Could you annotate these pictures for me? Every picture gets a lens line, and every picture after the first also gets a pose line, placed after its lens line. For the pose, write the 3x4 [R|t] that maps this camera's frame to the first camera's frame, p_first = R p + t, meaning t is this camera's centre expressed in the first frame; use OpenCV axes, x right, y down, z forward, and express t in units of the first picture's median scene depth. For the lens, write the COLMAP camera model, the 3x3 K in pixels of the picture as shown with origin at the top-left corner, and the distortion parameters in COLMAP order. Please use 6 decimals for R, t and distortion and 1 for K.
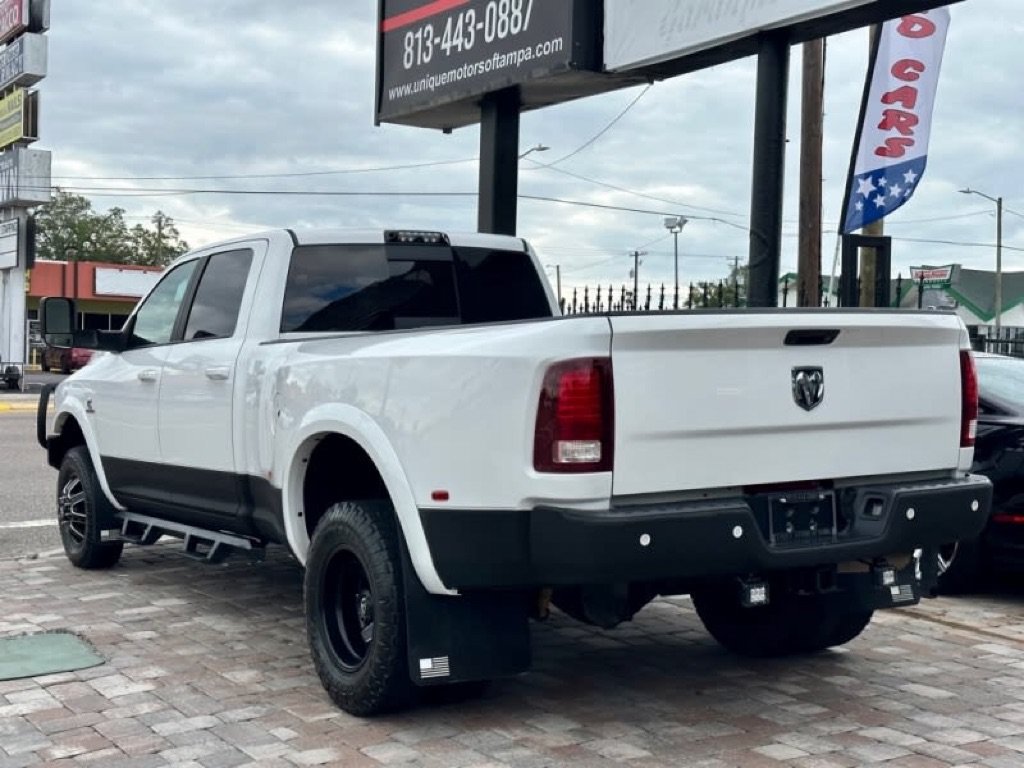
lens RADIAL K [[1397.4, 0, 512.5], [0, 1397.4, 393.5], [0, 0, 1]] dist [0.089325, 0.000000]
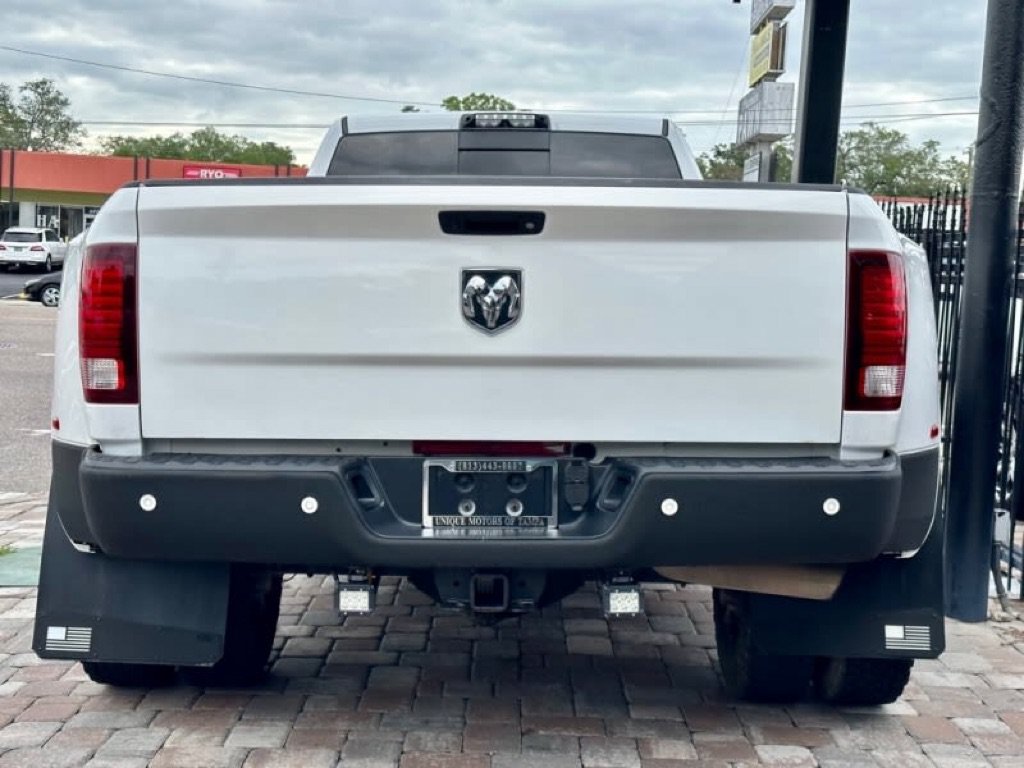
lens RADIAL K [[1424.3, 0, 512.1], [0, 1424.3, 377.2], [0, 0, 1]] dist [0.086366, 0.000000]
pose [[0.843173, 0.051444, -0.535175, 0.426257], [-0.034894, 0.998549, 0.041010, 0.003178], [0.536509, -0.015904, 0.843745, 0.325131]]
